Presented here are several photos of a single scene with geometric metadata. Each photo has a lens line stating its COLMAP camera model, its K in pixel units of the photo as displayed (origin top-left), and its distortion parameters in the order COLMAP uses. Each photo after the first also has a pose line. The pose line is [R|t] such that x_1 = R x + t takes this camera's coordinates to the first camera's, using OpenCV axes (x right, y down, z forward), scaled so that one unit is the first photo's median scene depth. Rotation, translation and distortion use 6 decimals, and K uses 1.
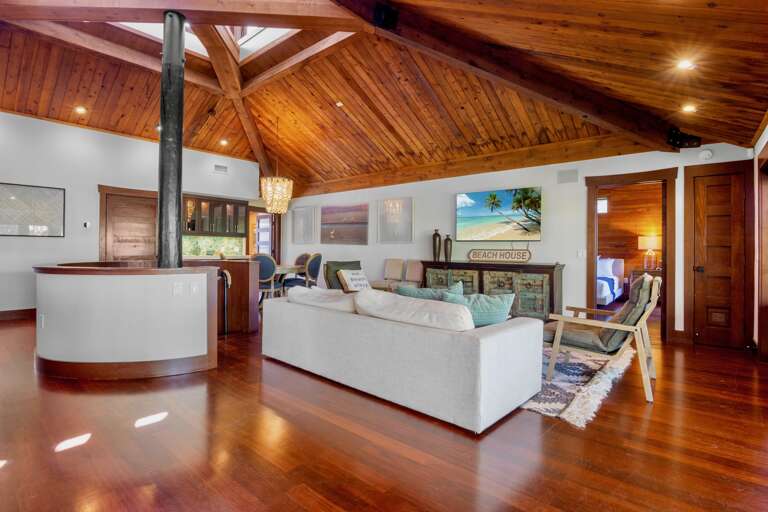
lens RADIAL K [[376.0, 0, 379.1], [0, 376.0, 249.7], [0, 0, 1]] dist [-0.020305, 0.000090]
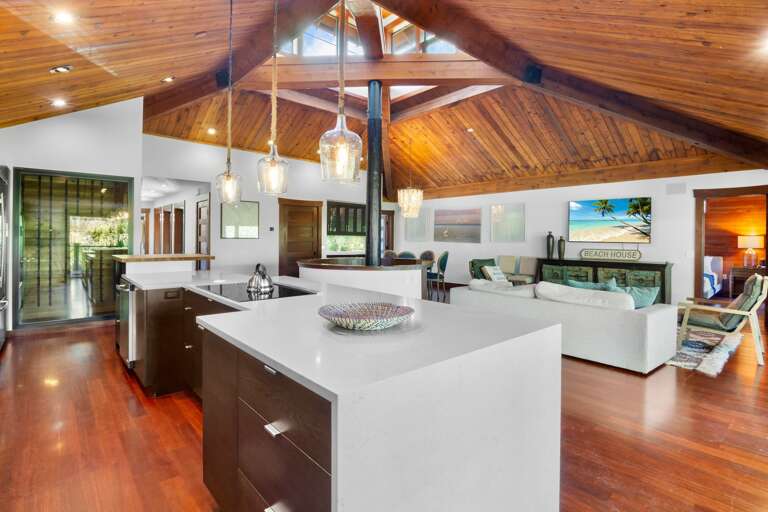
lens RADIAL K [[376.0, 0, 382.4], [0, 376.0, 240.2], [0, 0, 1]] dist [-0.020305, 0.000090]
pose [[0.990012, 0.001641, -0.140971, -0.224255], [-0.001759, 0.999998, -0.000716, -0.027591], [0.140970, 0.000957, 0.990013, -0.262408]]
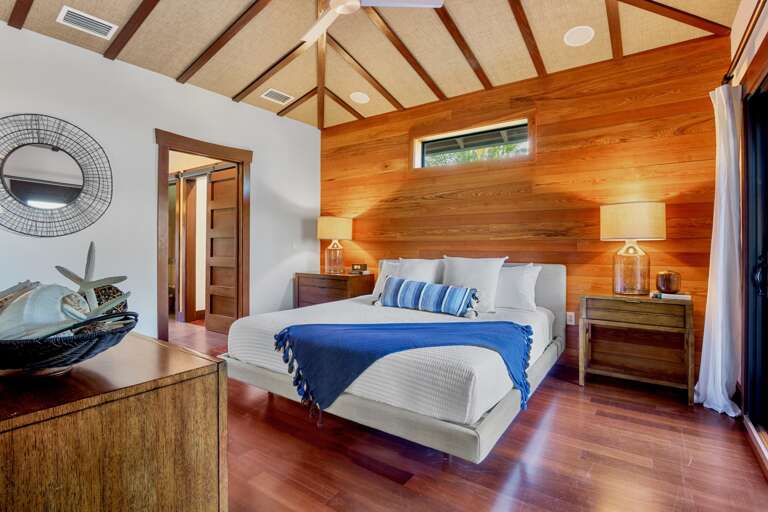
lens RADIAL K [[376.0, 0, 382.7], [0, 376.0, 252.9], [0, 0, 1]] dist [-0.020305, 0.000090]
pose [[0.994970, -0.001079, 0.100170, 0.579904], [0.000489, 0.999982, 0.005911, 0.013031], [-0.100175, -0.005832, 0.994953, 0.853501]]
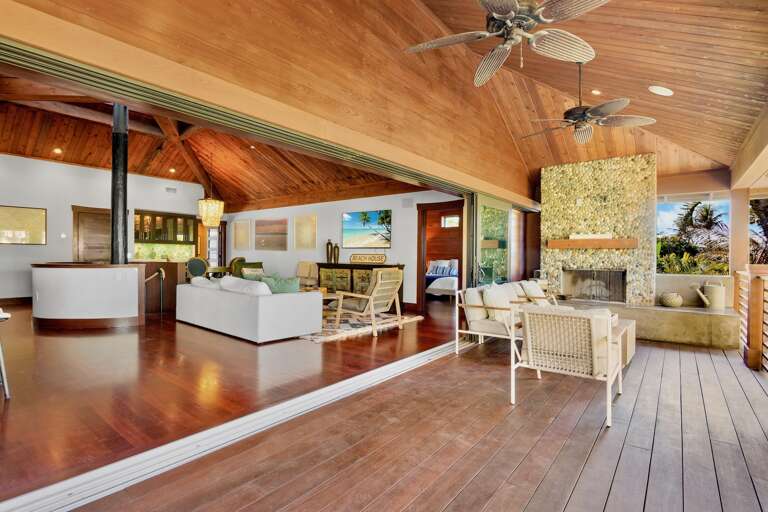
lens RADIAL K [[376.0, 0, 376.9], [0, 376.0, 258.7], [0, 0, 1]] dist [-0.020305, 0.000090]
pose [[0.999332, 0.000780, 0.036529, 0.303399], [-0.001064, 0.999969, 0.007754, 0.005063], [-0.036522, -0.007788, 0.999303, -0.387543]]
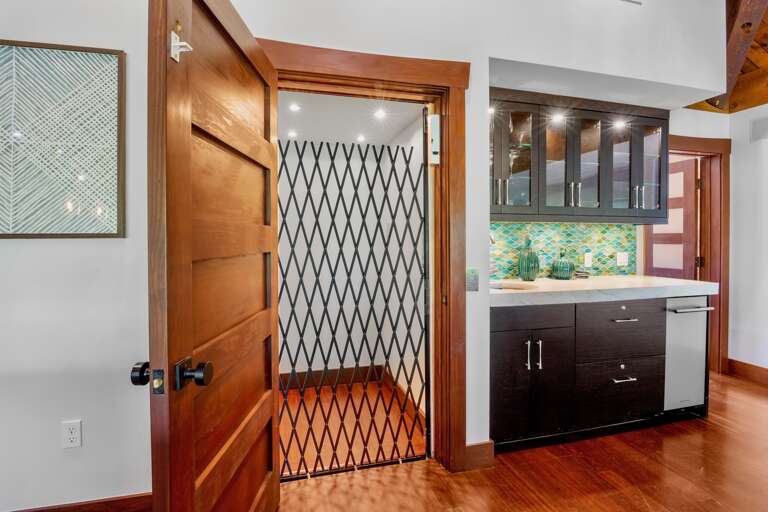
lens RADIAL K [[376.0, 0, 382.8], [0, 376.0, 249.6], [0, 0, 1]] dist [-0.020305, 0.000090]
pose [[0.814313, 0.000024, -0.580426, -0.547844], [0.010942, 0.999822, 0.015394, -0.026020], [0.580323, -0.018886, 0.814167, 0.894641]]
